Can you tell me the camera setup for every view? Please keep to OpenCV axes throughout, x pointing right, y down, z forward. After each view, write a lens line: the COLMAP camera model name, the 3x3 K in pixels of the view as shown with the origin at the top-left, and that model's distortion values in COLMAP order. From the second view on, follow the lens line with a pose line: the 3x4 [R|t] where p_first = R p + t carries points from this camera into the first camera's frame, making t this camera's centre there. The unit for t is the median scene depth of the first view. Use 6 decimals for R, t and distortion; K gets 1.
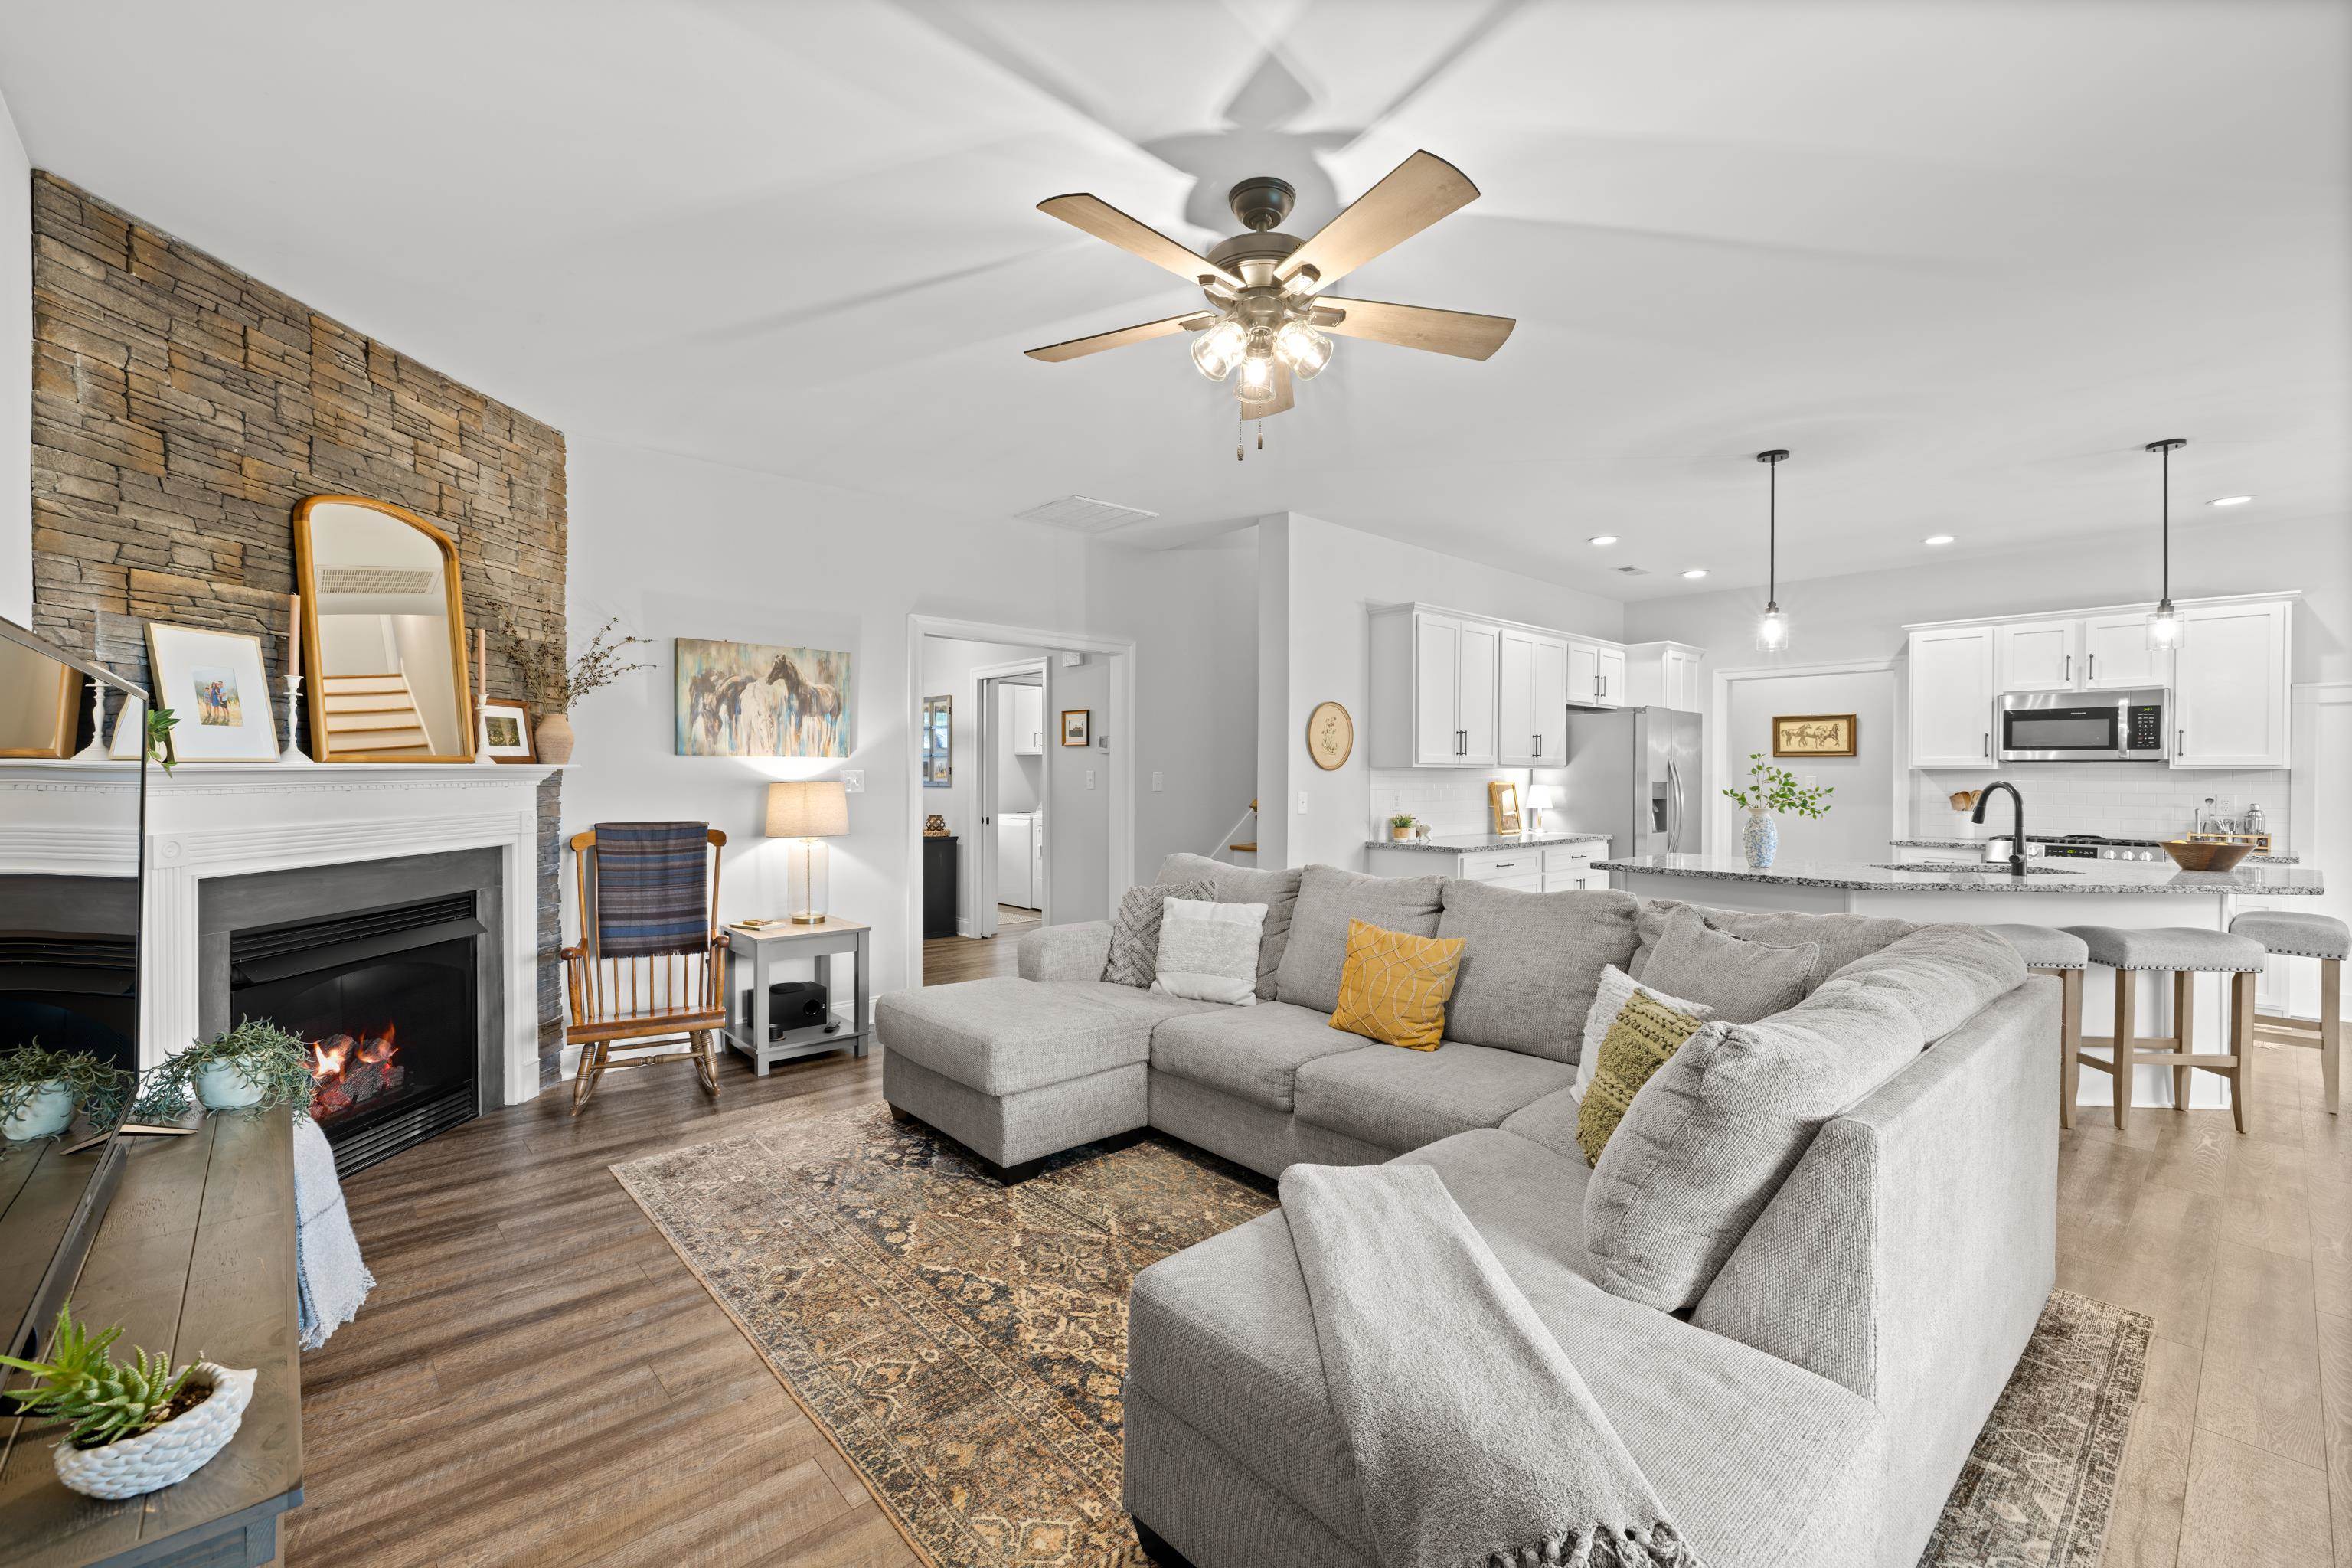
lens RADIAL K [[998.3, 0, 1173.4], [0, 998.3, 778.7], [0, 0, 1]] dist [-0.000199, 0.000630]
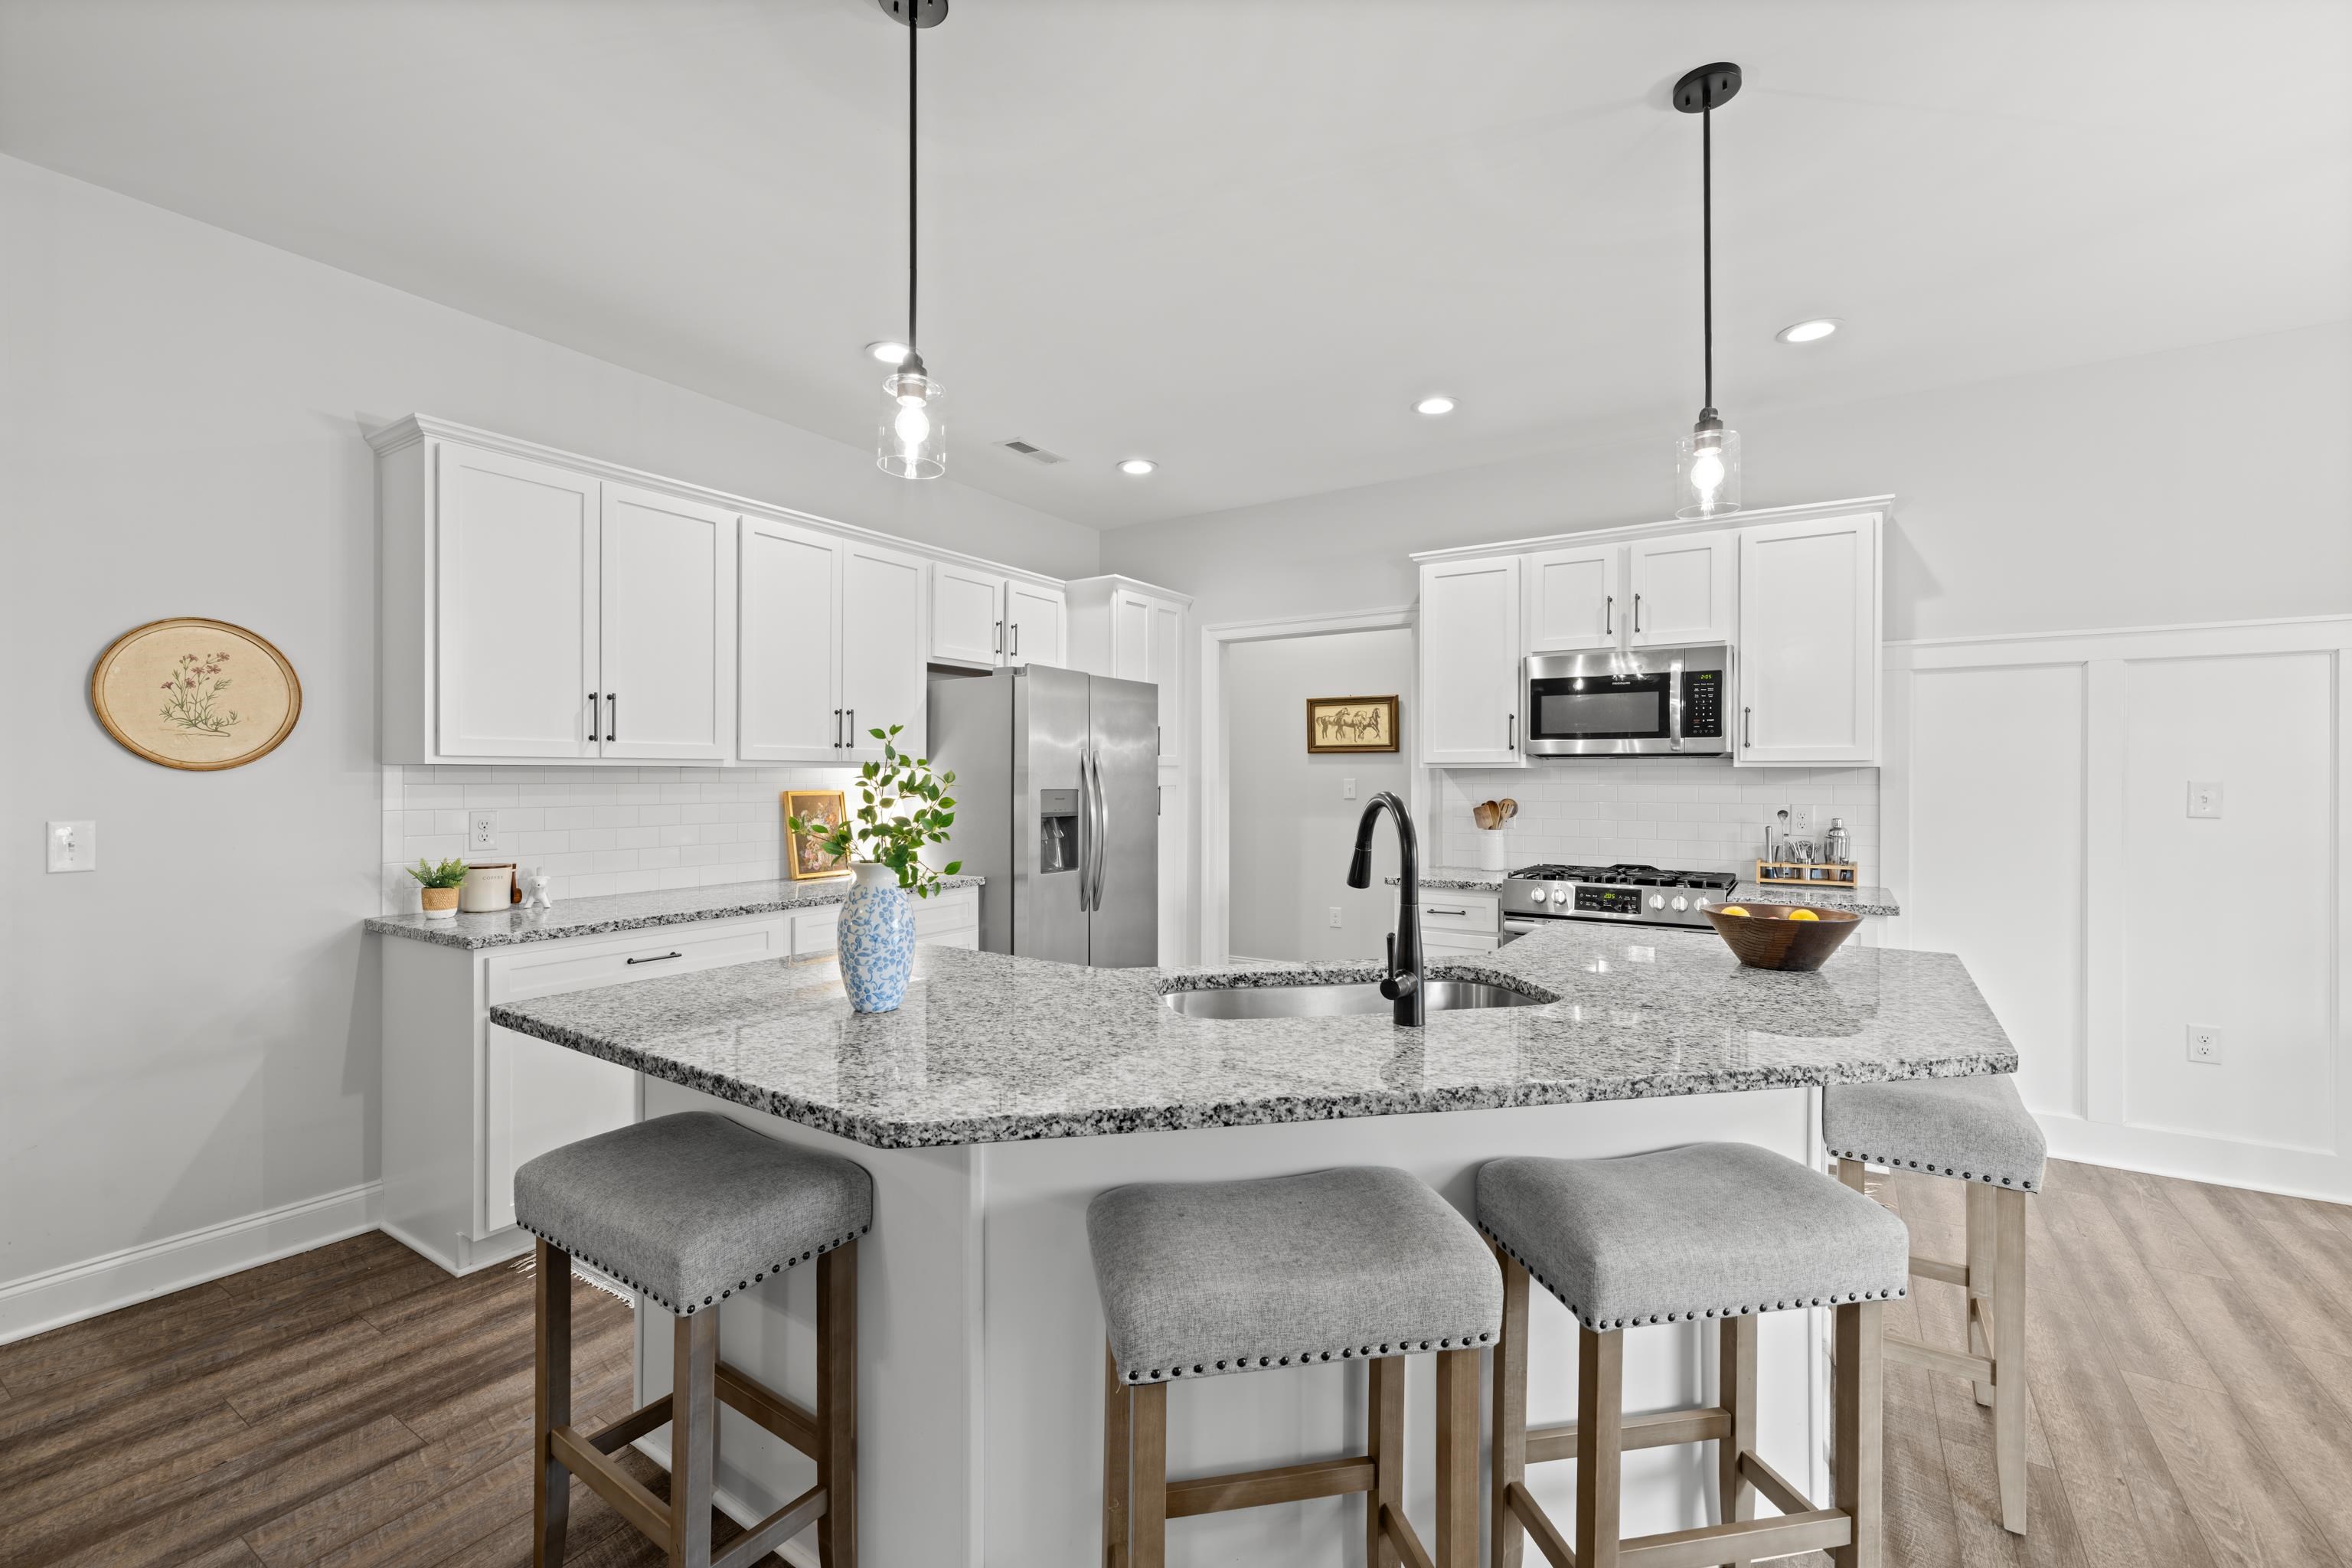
lens RADIAL K [[998.3, 0, 1175.2], [0, 998.3, 779.0], [0, 0, 1]] dist [-0.000199, 0.000630]
pose [[0.966827, -0.003247, 0.255411, 0.647706], [0.003876, 0.999991, -0.001959, -0.002841], [-0.255402, 0.002884, 0.966831, 0.626320]]
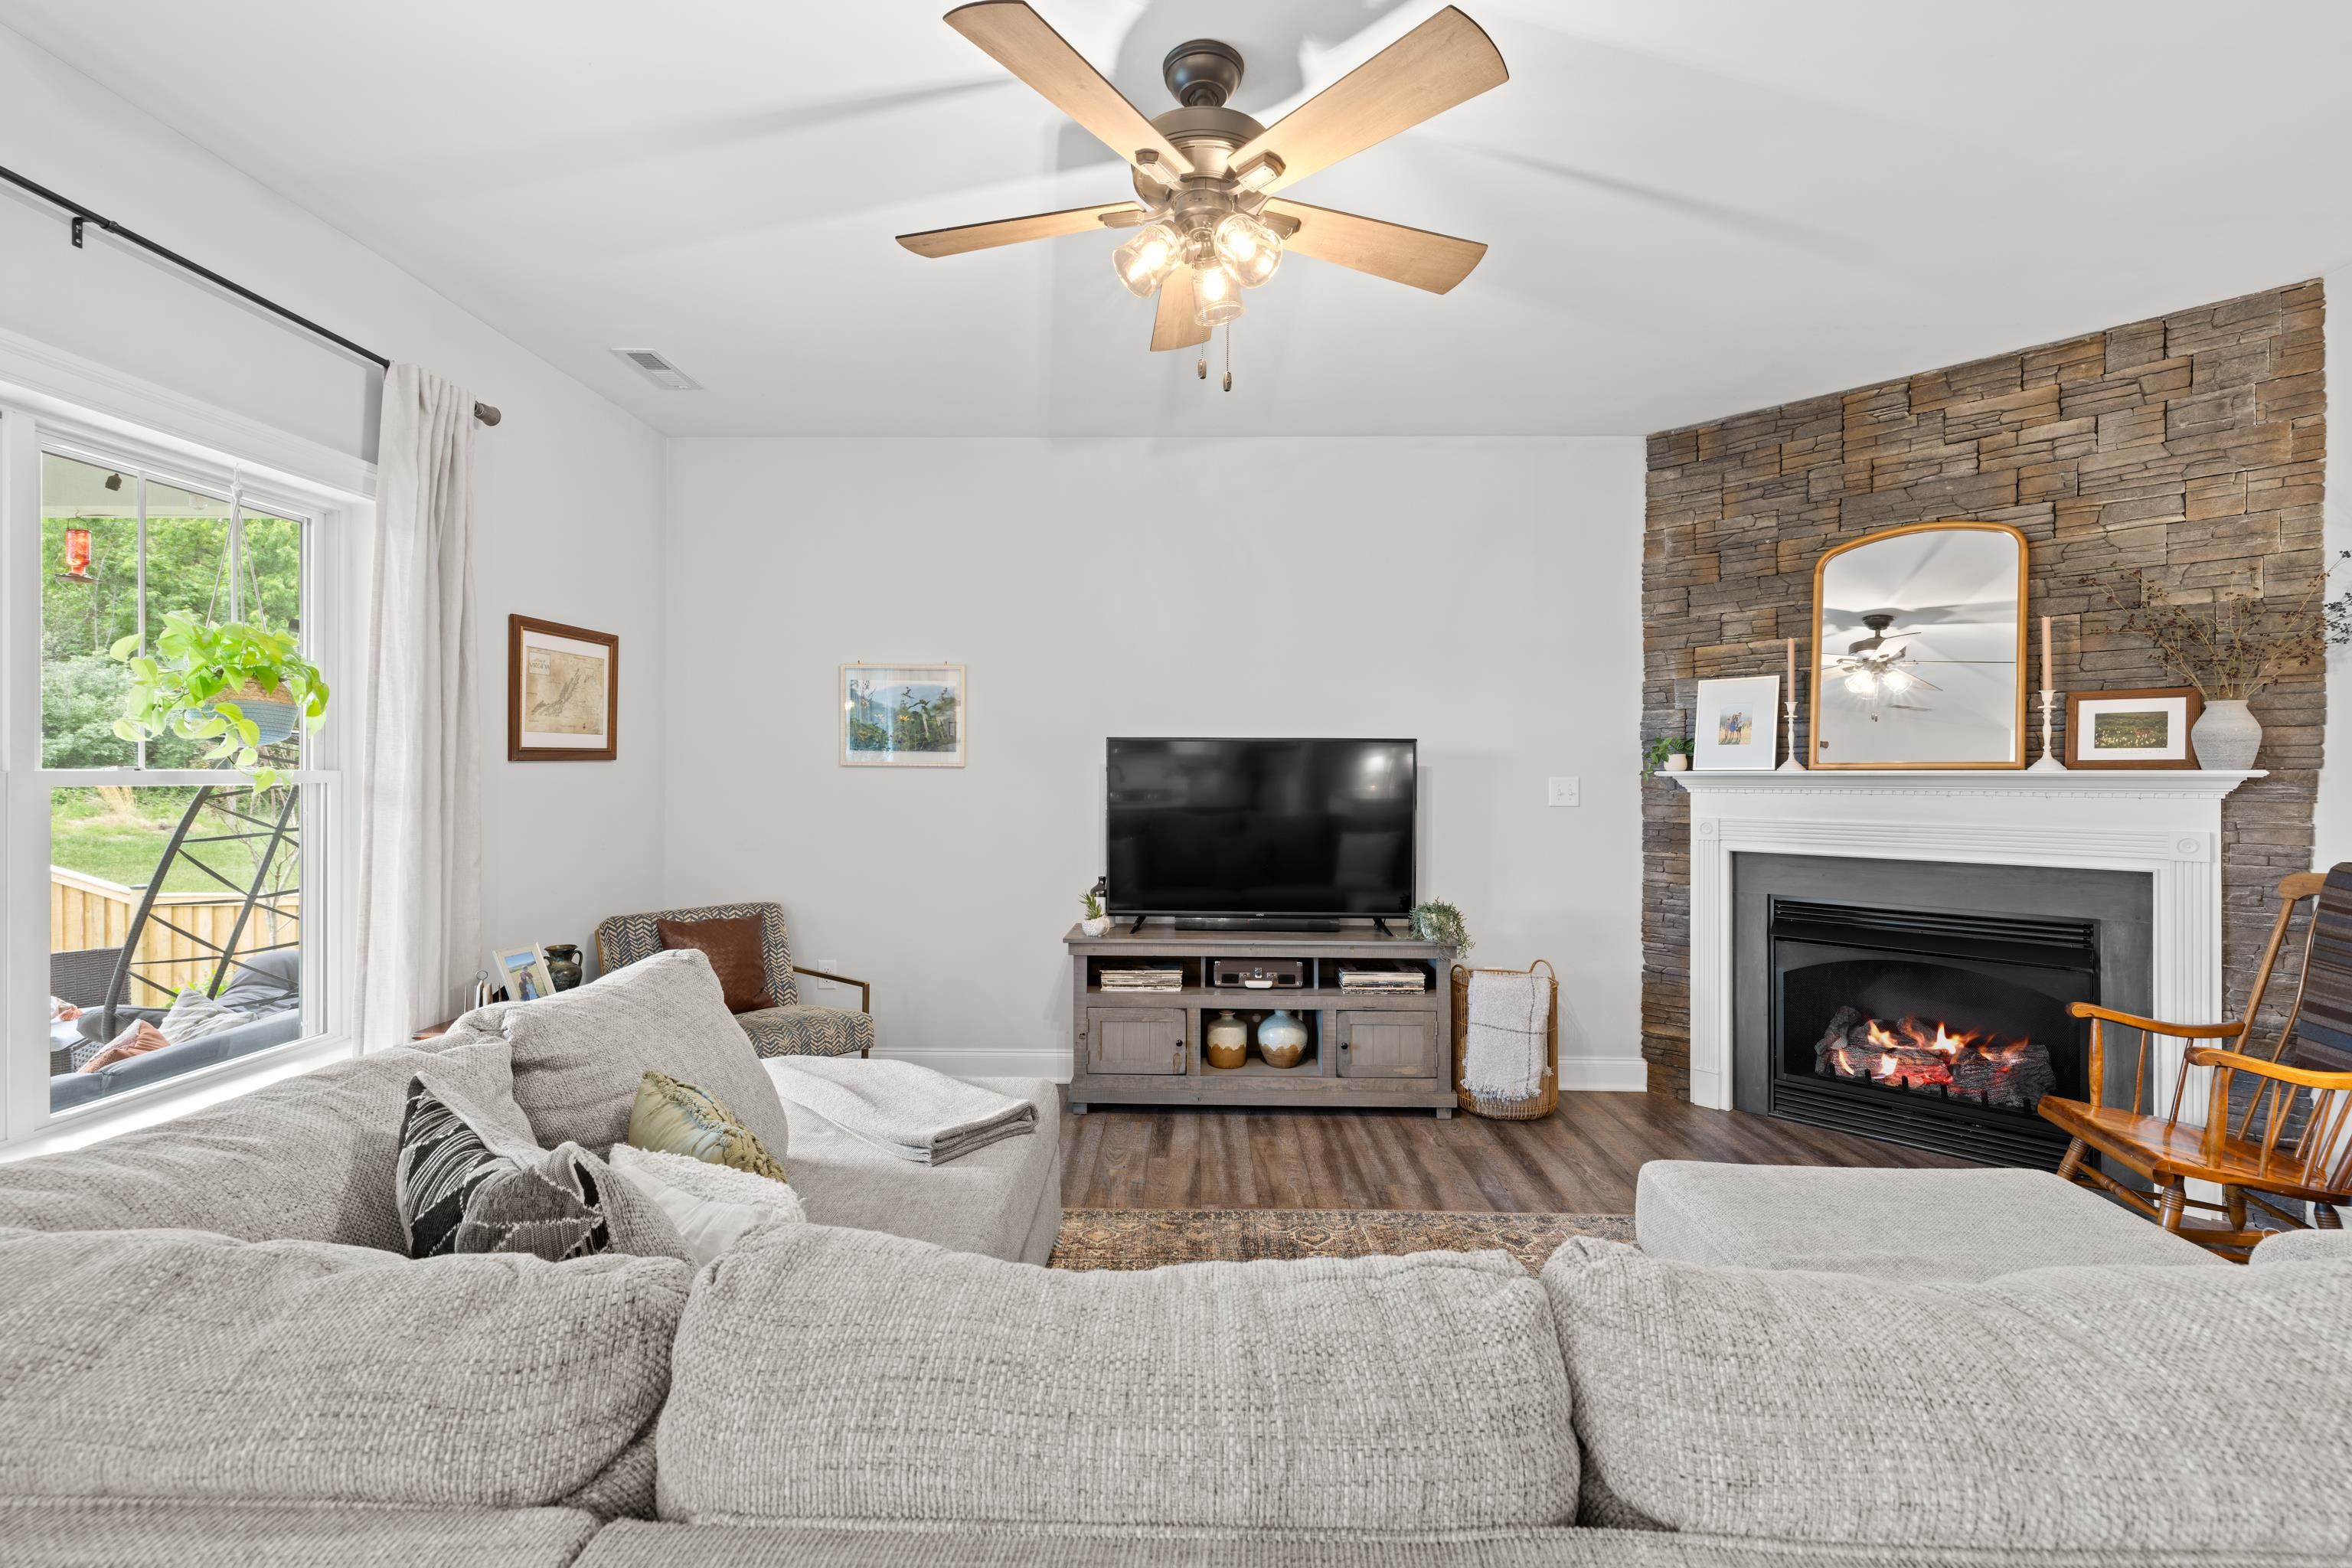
lens RADIAL K [[998.3, 0, 1175.6], [0, 998.3, 772.6], [0, 0, 1]] dist [-0.000199, 0.000630]
pose [[-0.685642, -0.004795, -0.727923, 0.416740], [-0.012230, 0.999913, 0.004934, -0.006765], [0.727837, 0.012285, -0.685641, 0.927595]]
